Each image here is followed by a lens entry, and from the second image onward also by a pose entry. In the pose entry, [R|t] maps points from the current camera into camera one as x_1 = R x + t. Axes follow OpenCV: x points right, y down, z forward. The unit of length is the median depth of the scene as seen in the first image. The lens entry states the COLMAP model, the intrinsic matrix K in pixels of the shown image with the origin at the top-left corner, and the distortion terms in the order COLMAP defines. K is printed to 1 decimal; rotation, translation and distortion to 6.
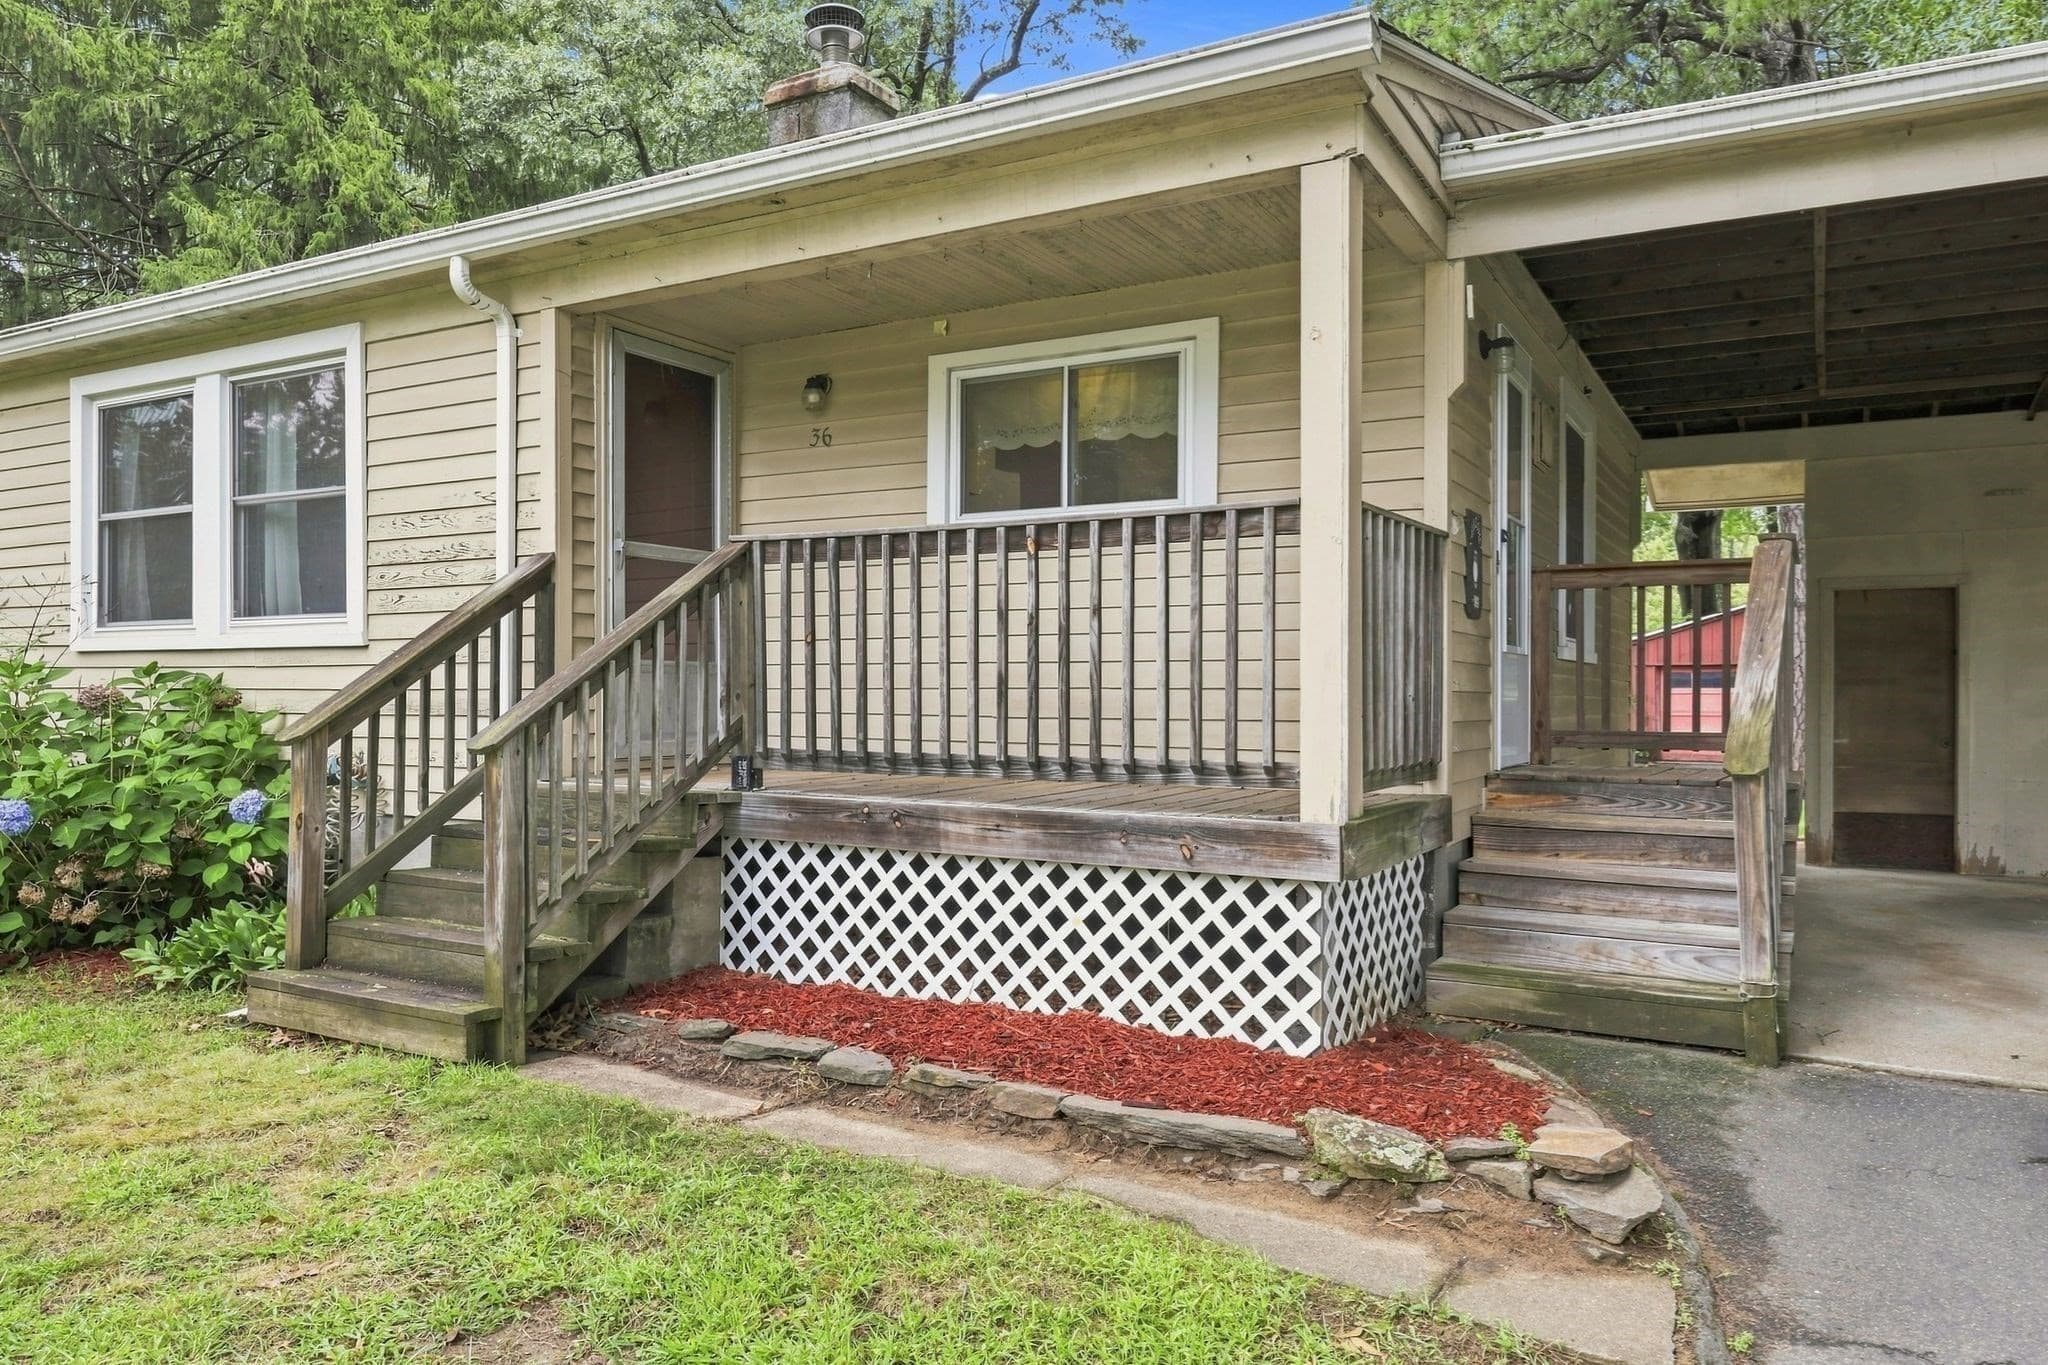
lens RADIAL K [[1419.6, 0, 1024.0], [0, 1419.6, 682.5], [0, 0, 1]] dist [0.001004, 0.000613]
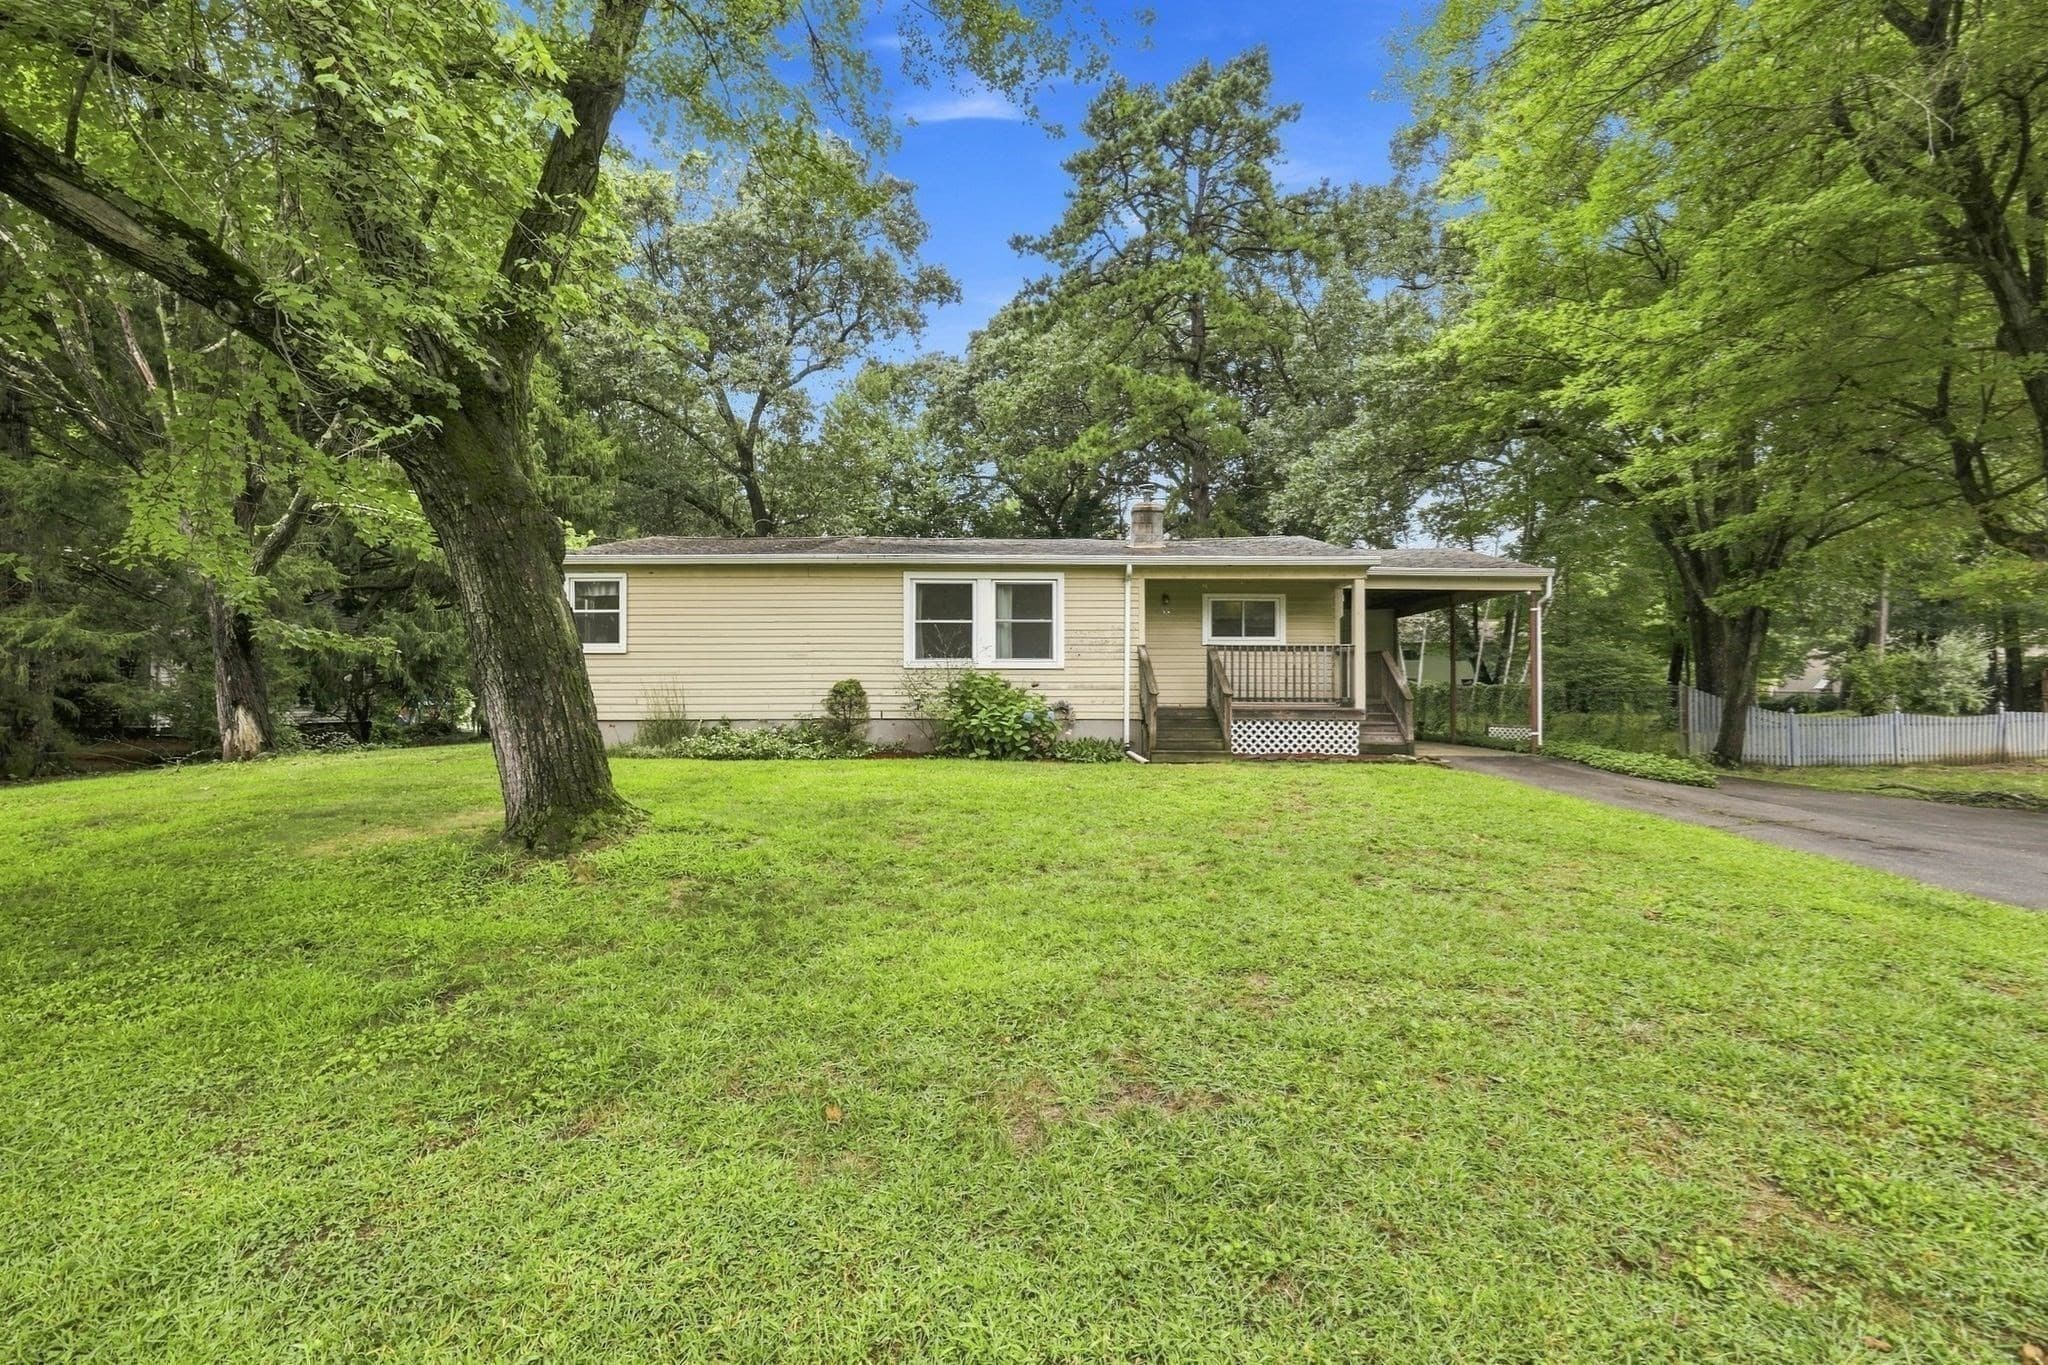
lens RADIAL K [[870.7, 0, 1024.0], [0, 870.7, 682.5], [0, 0, 1]] dist [-0.010548, 0.000006]
pose [[0.873317, 0.006597, 0.487108, -1.727058], [-0.003272, 0.999965, -0.007675, 0.025031], [-0.487142, 0.005109, 0.873308, -0.824870]]
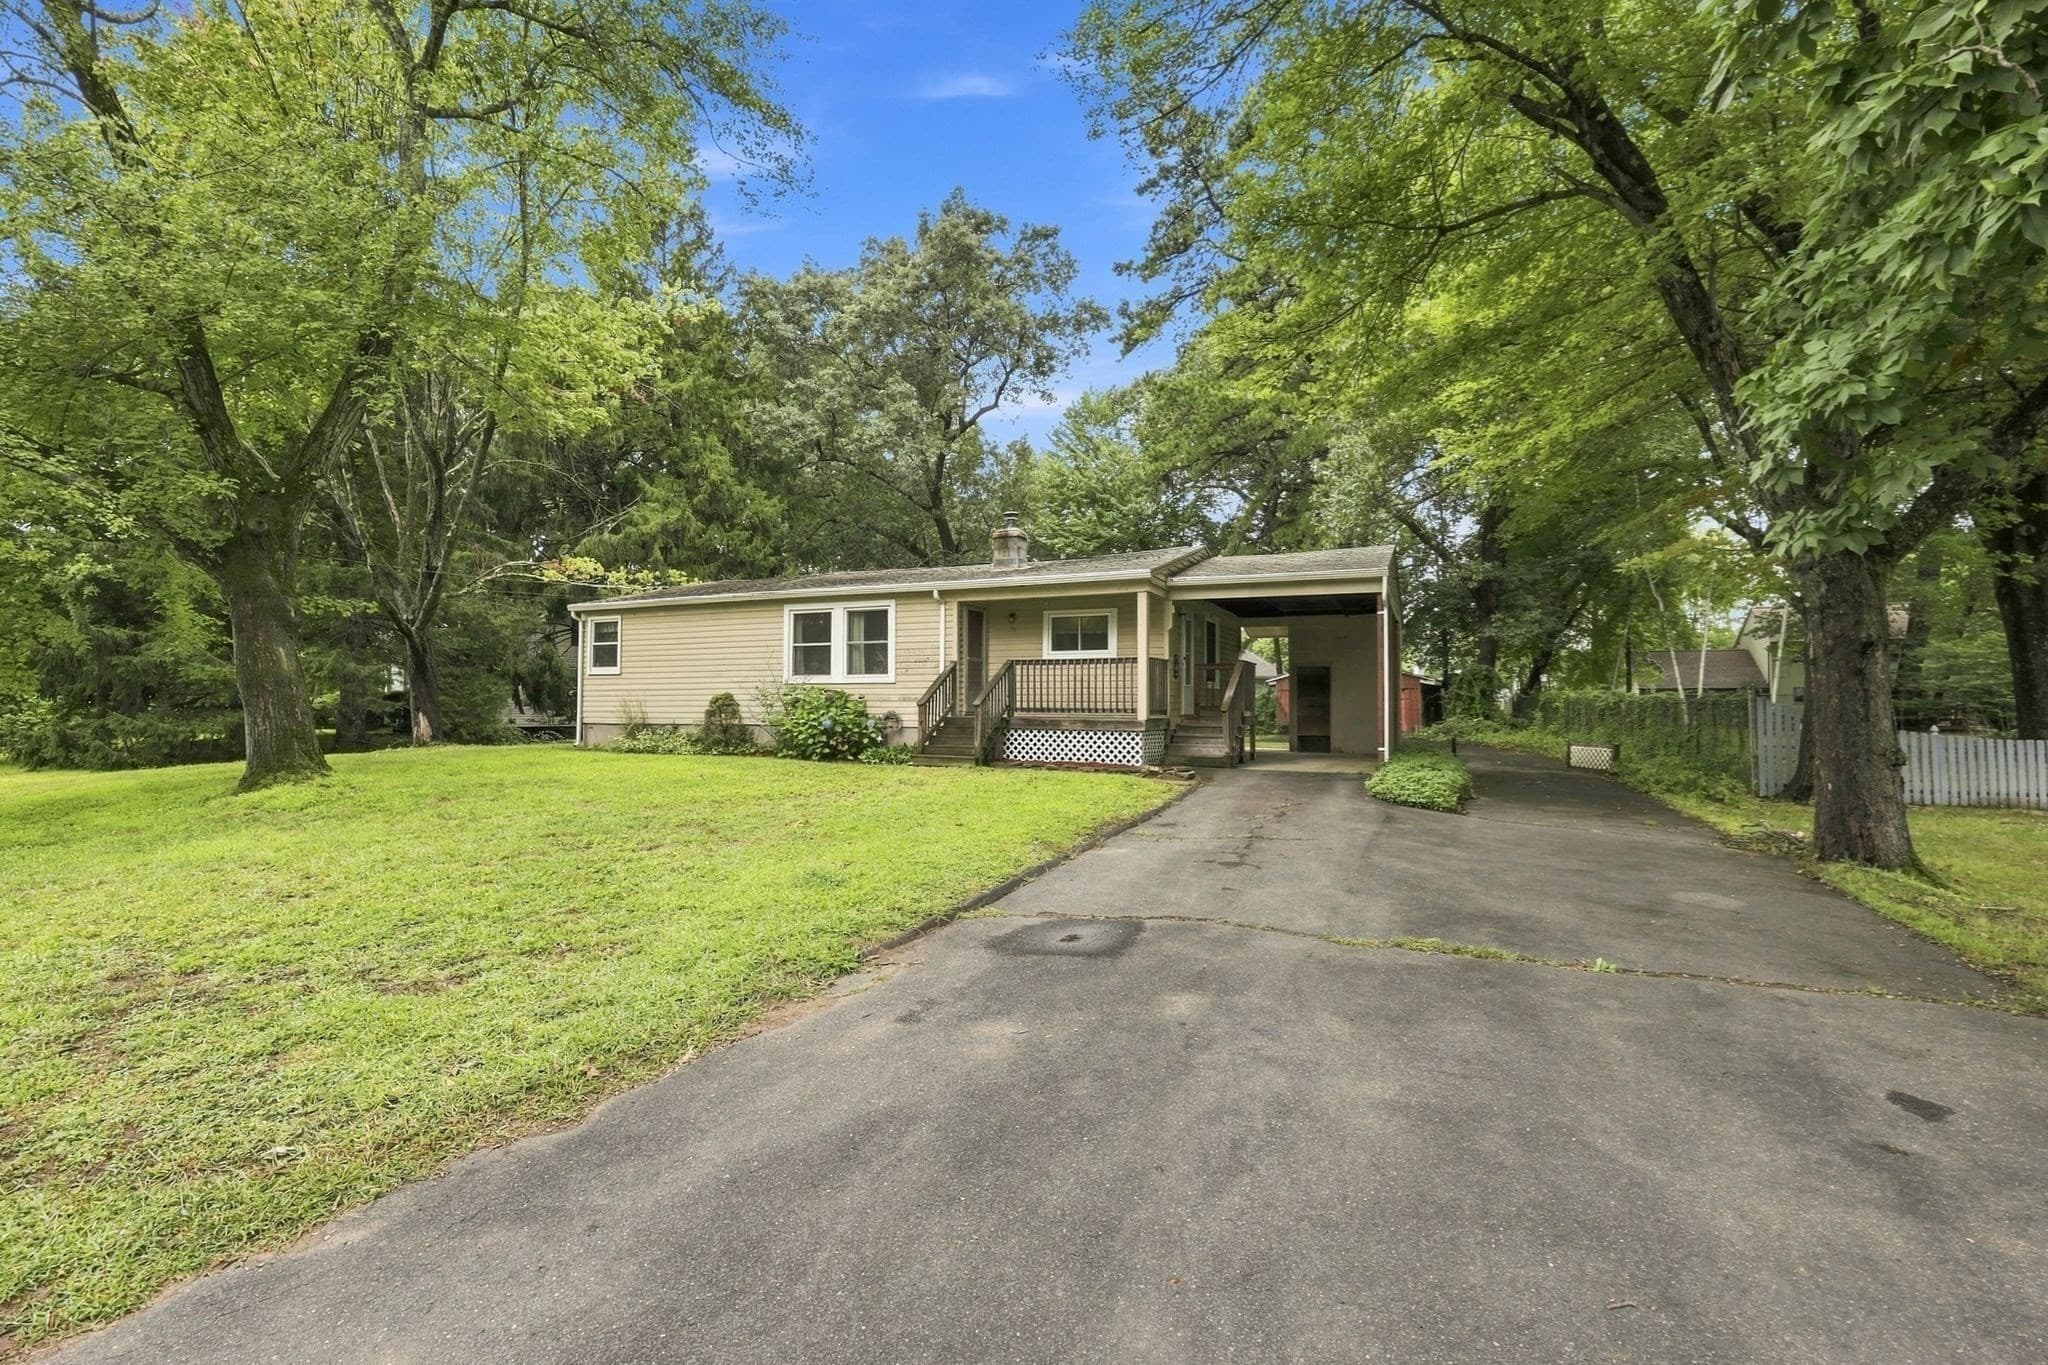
lens RADIAL K [[885.8, 0, 1024.0], [0, 885.8, 682.5], [0, 0, 1]] dist [-0.000166, -0.000049]
pose [[0.996843, 0.005626, 0.079196, -0.343919], [-0.003976, 0.999772, -0.020978, 0.024911], [-0.079296, 0.020597, 0.996638, -1.581530]]
